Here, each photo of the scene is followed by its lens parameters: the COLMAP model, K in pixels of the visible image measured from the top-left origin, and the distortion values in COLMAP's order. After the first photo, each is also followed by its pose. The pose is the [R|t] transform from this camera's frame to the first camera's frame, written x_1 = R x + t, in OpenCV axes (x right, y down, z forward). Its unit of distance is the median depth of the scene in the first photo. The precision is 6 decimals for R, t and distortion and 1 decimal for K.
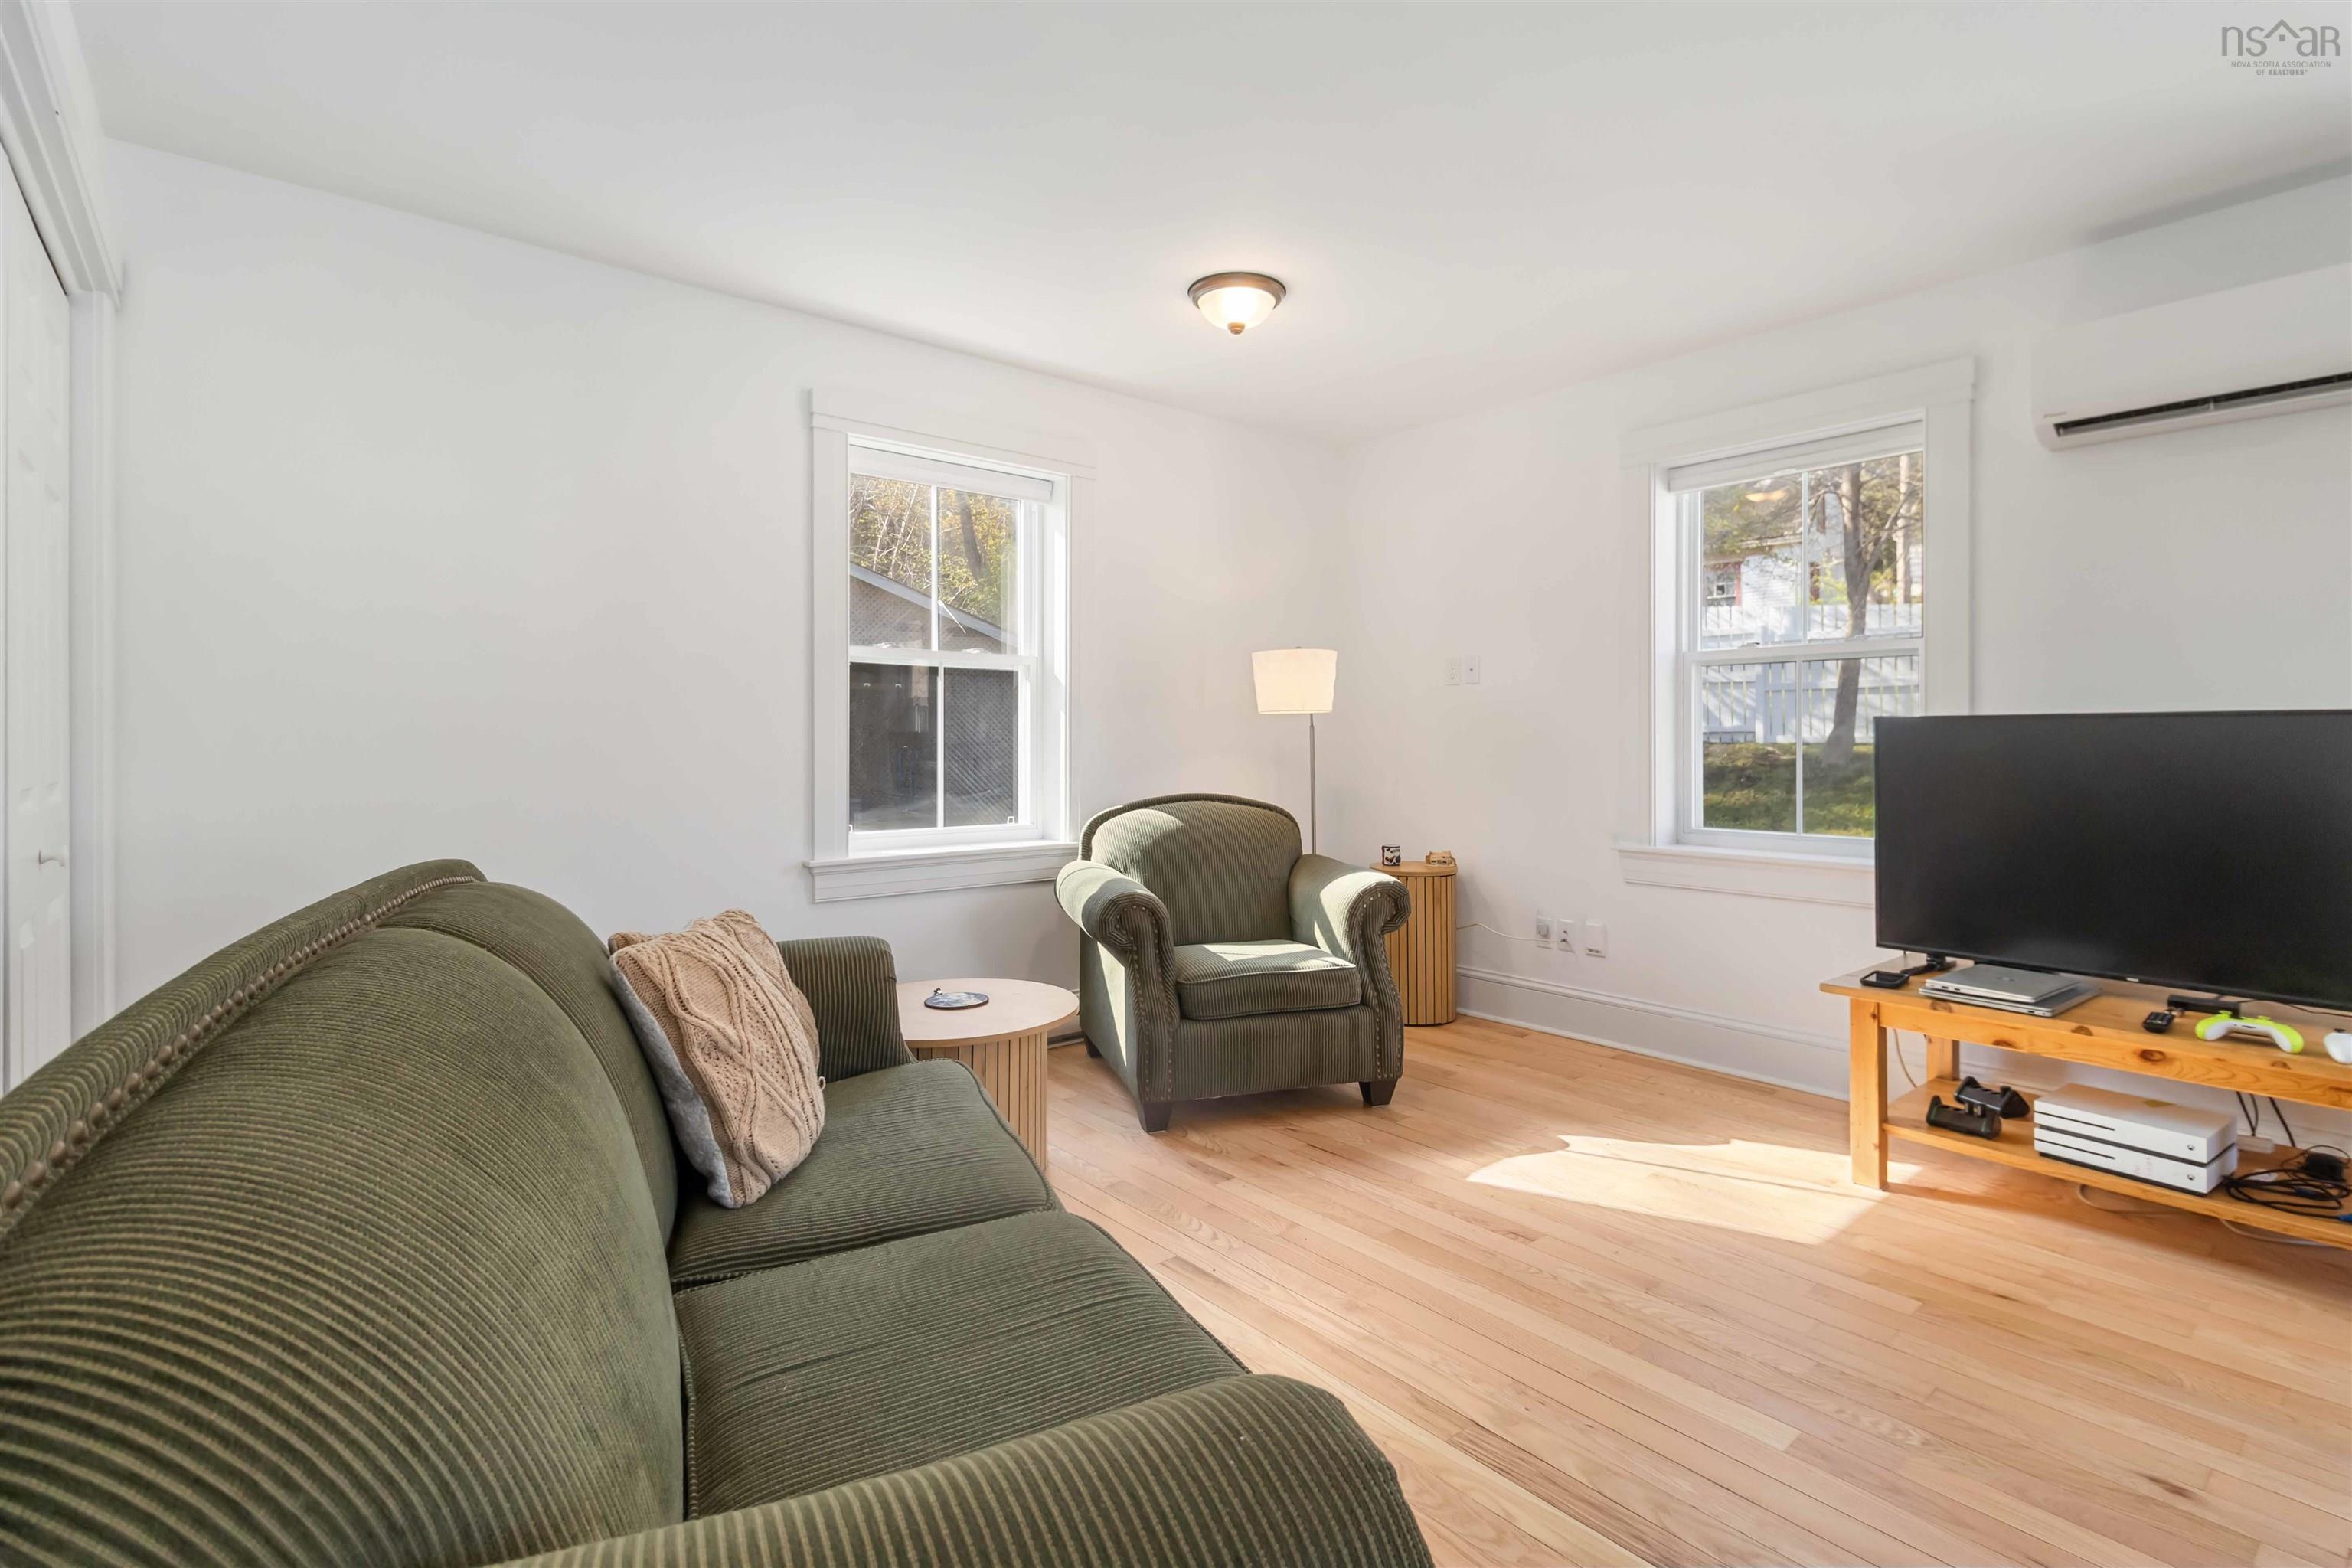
lens RADIAL K [[1102.9, 0, 1201.0], [0, 1102.9, 740.2], [0, 0, 1]] dist [0.002276, 0.002083]
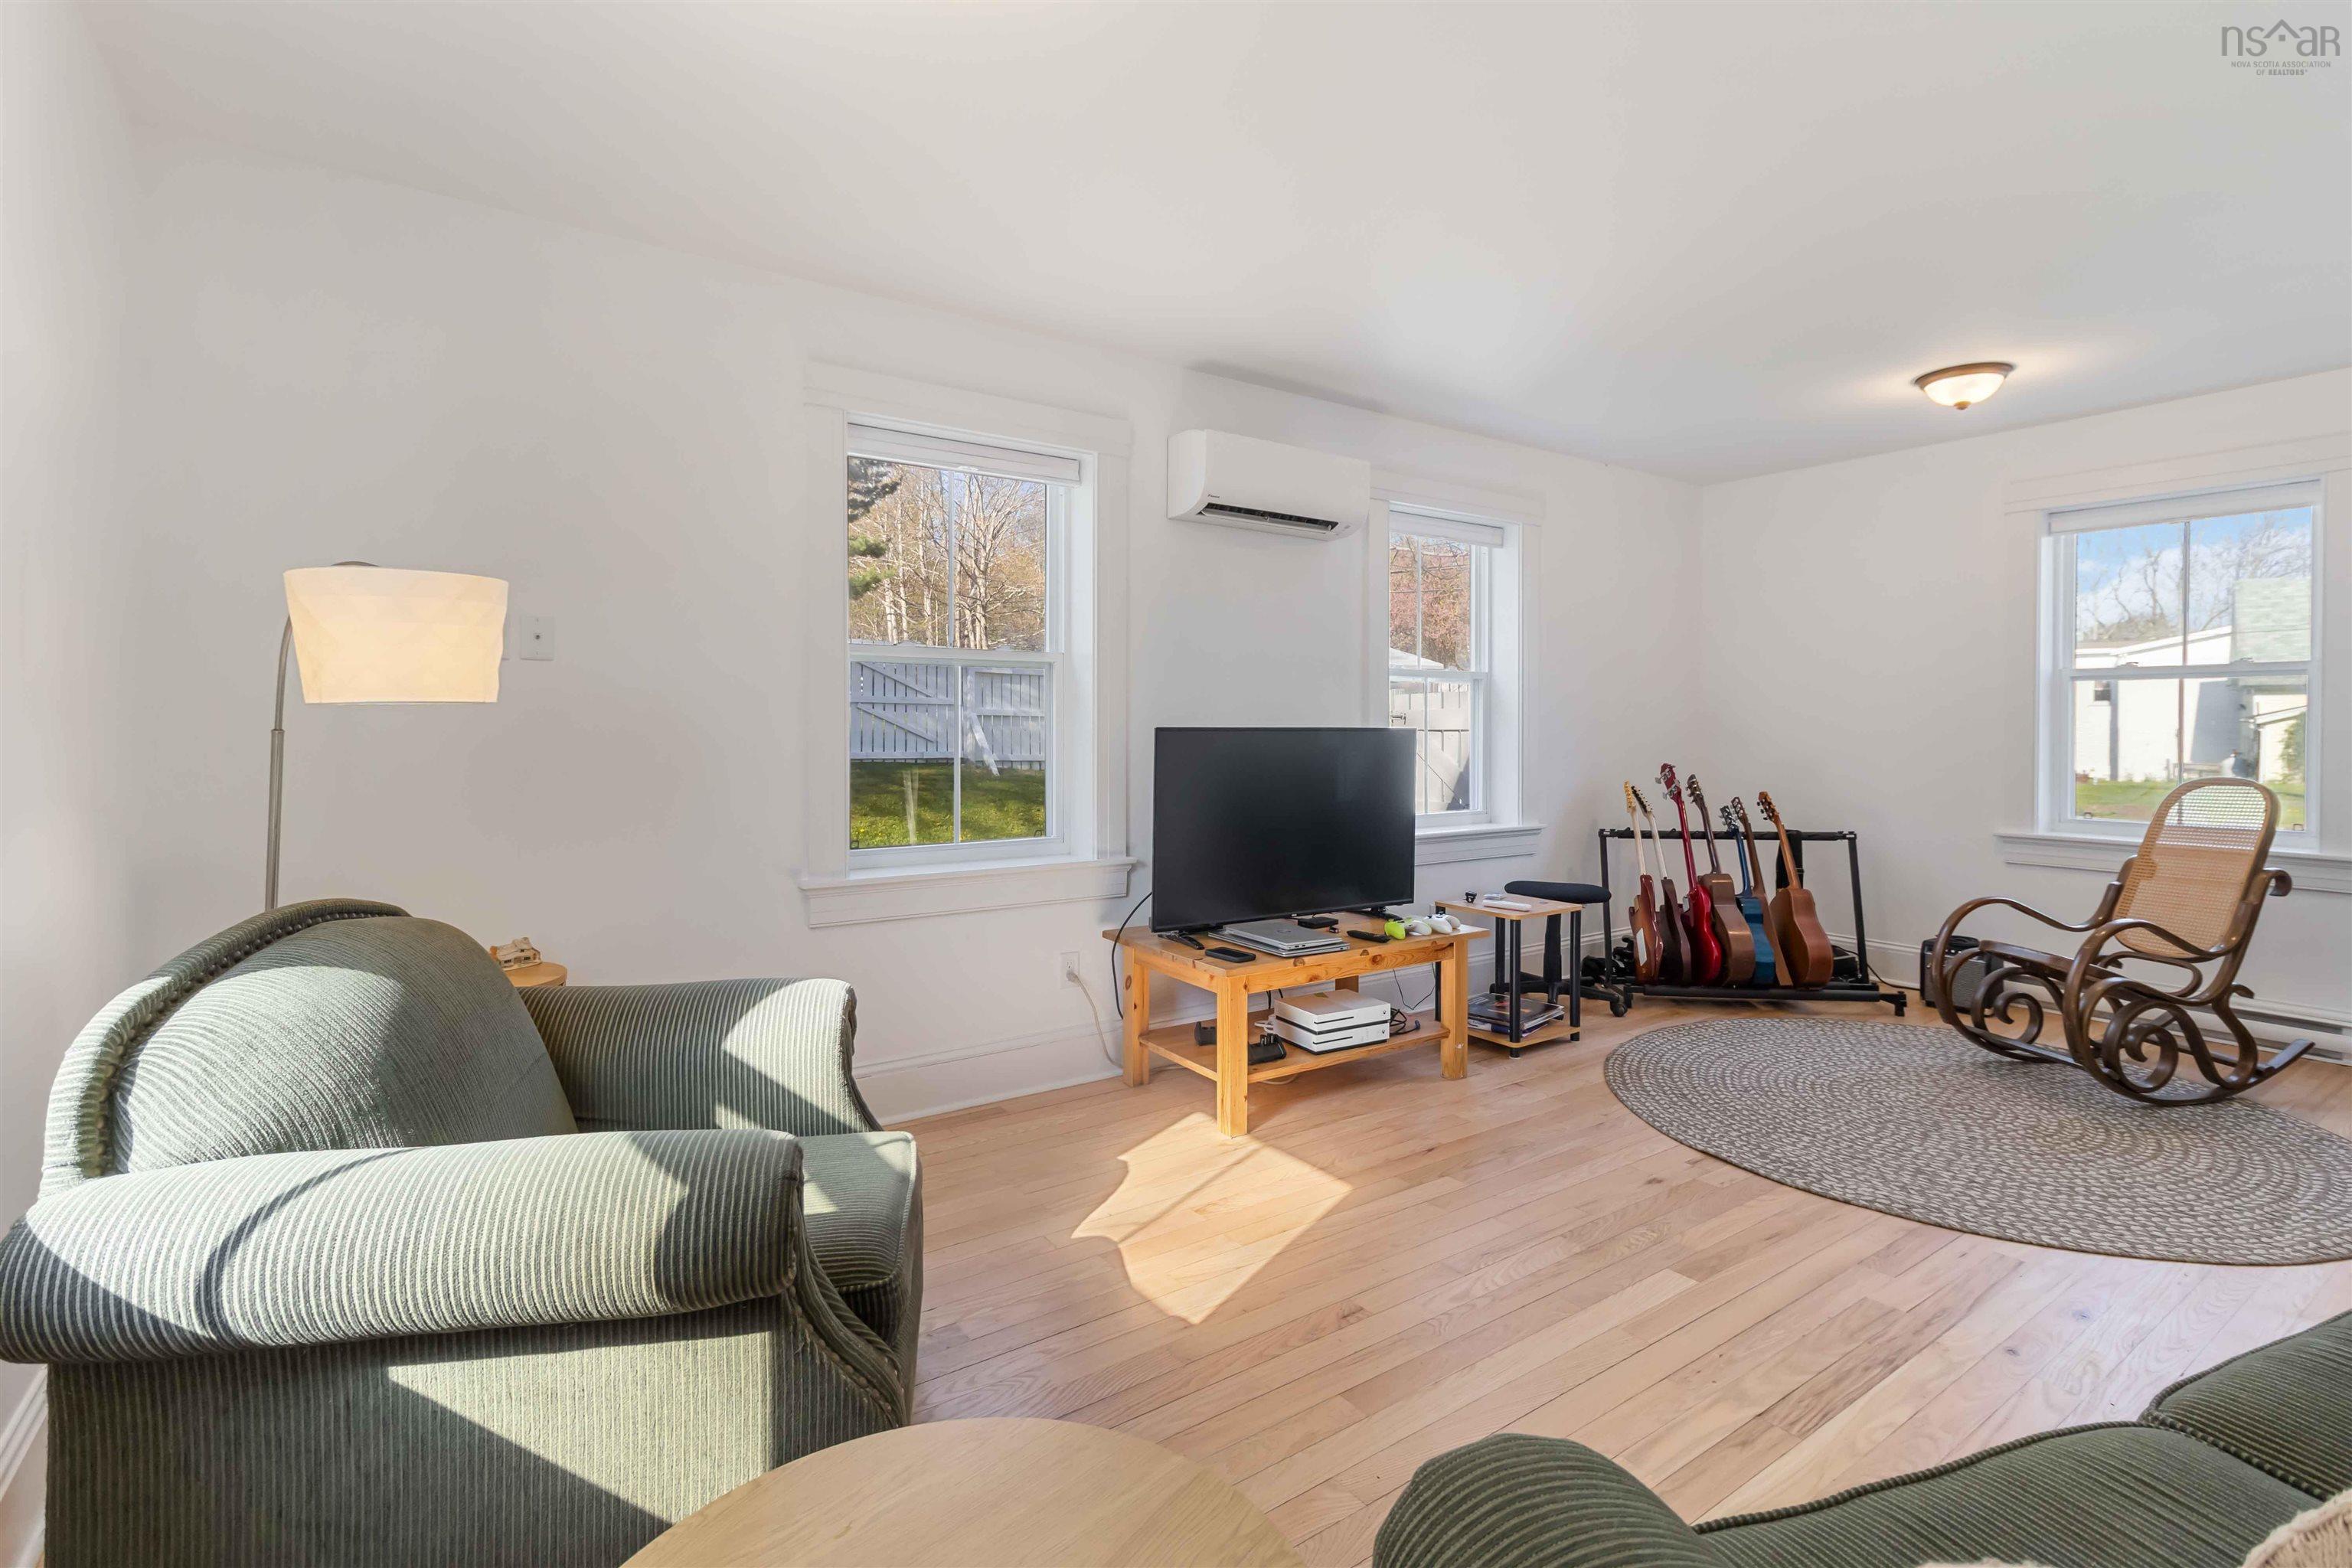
lens RADIAL K [[1102.9, 0, 1201.0], [0, 1102.9, 740.2], [0, 0, 1]] dist [0.002276, 0.002083]
pose [[0.087421, -0.008049, 0.996139, -0.453300], [0.002884, 0.999965, 0.007826, -0.015453], [-0.996167, 0.002188, 0.087441, 0.782470]]
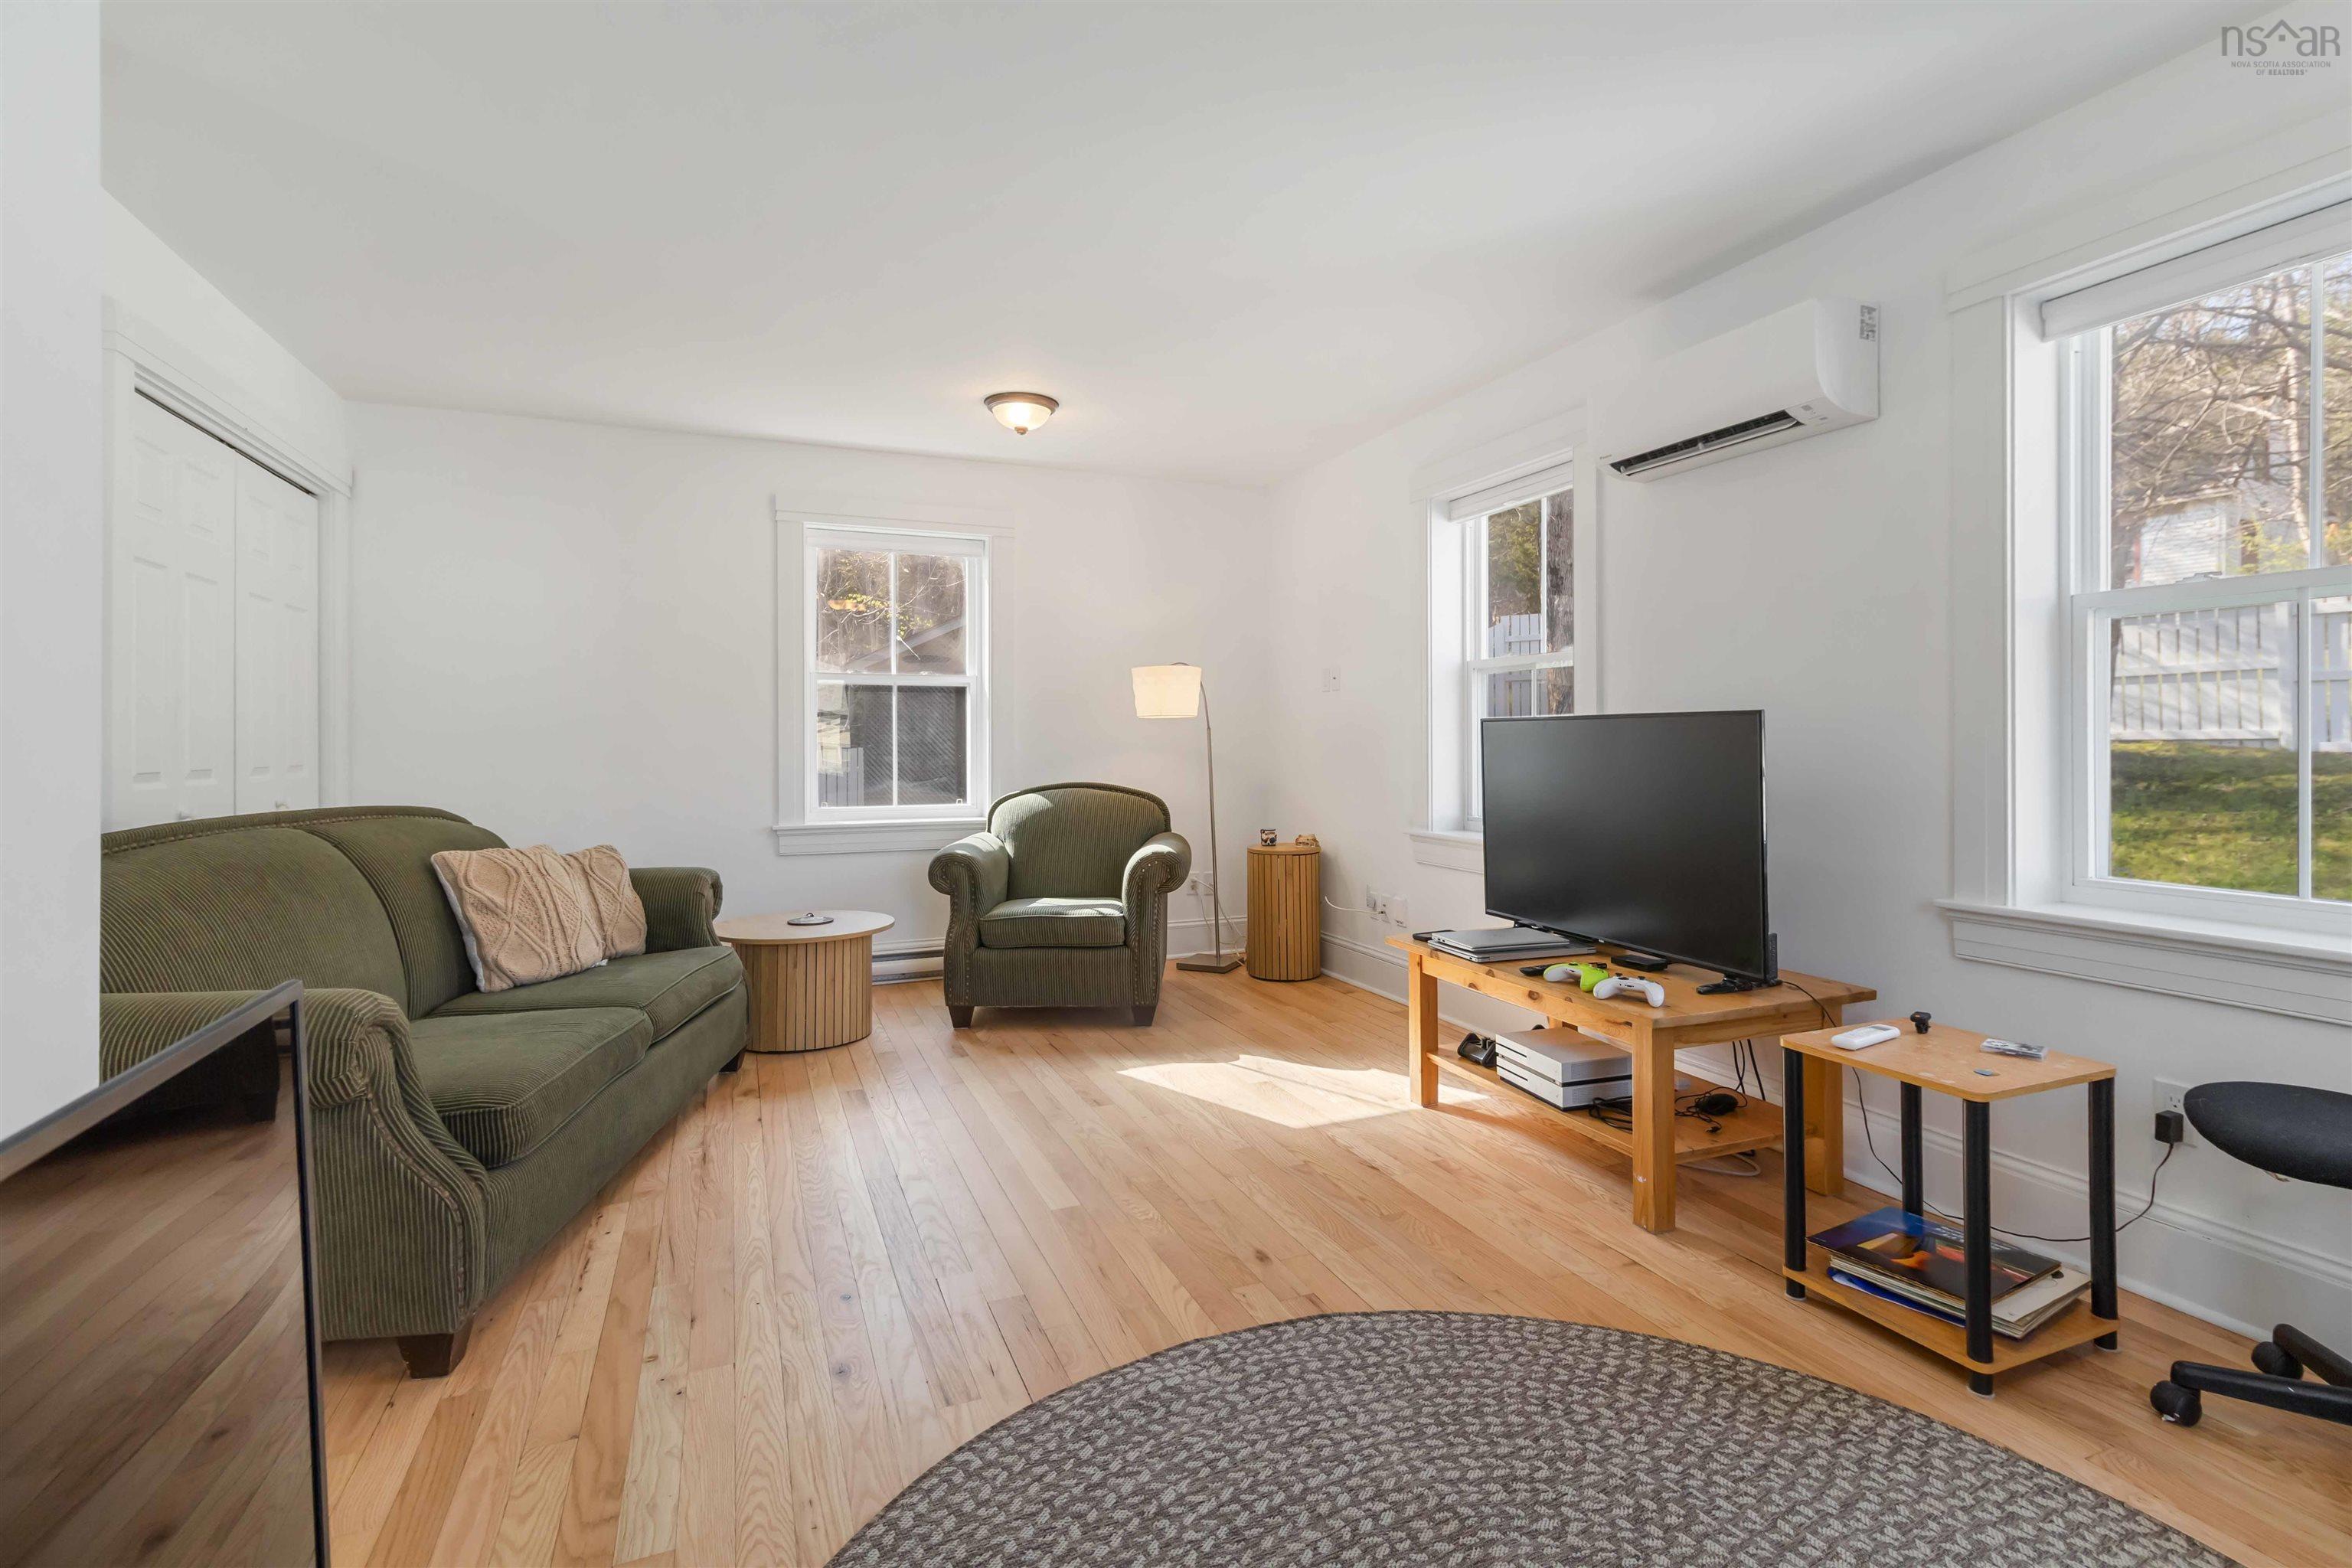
lens RADIAL K [[1102.9, 0, 1201.0], [0, 1102.9, 740.2], [0, 0, 1]] dist [0.002276, 0.002083]
pose [[0.953326, -0.002854, -0.301928, 0.620994], [0.002980, 0.999996, -0.000044, 0.000847], [0.301927, -0.000858, 0.953331, -0.197269]]
